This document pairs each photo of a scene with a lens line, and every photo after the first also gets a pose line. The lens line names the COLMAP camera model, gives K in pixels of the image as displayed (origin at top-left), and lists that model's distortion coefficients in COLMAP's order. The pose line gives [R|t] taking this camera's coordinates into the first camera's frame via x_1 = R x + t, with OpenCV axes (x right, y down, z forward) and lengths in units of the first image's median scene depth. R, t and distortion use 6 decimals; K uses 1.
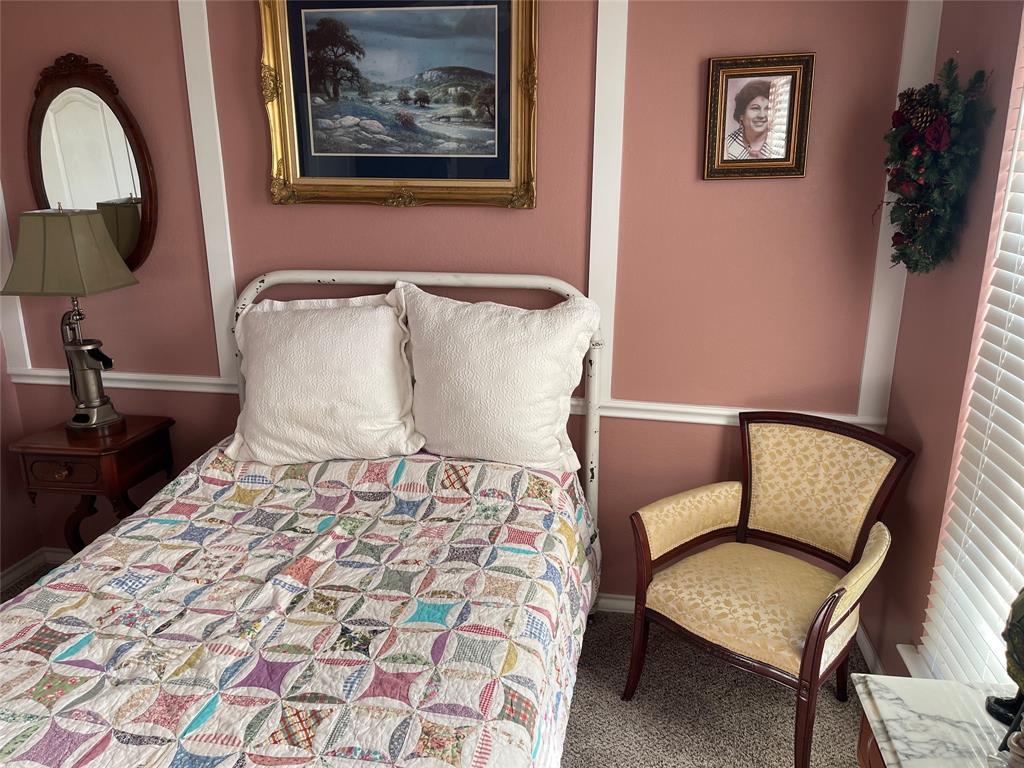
lens RADIAL K [[768.9, 0, 508.1], [0, 768.9, 380.1], [0, 0, 1]] dist [0.080884, -0.113973]
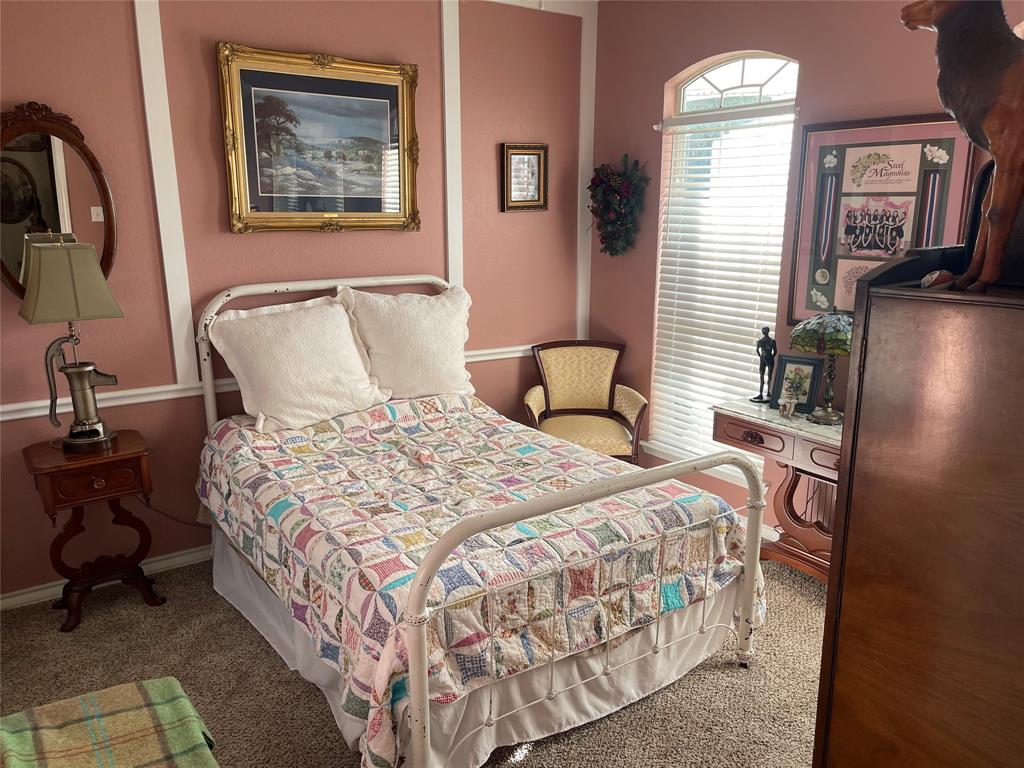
lens RADIAL K [[768.9, 0, 508.1], [0, 768.9, 380.1], [0, 0, 1]] dist [0.080884, -0.113973]
pose [[0.714016, -0.156766, 0.682353, -0.954648], [0.188551, 0.981658, 0.028229, 0.059880], [-0.674262, 0.108502, 0.730478, -0.211852]]
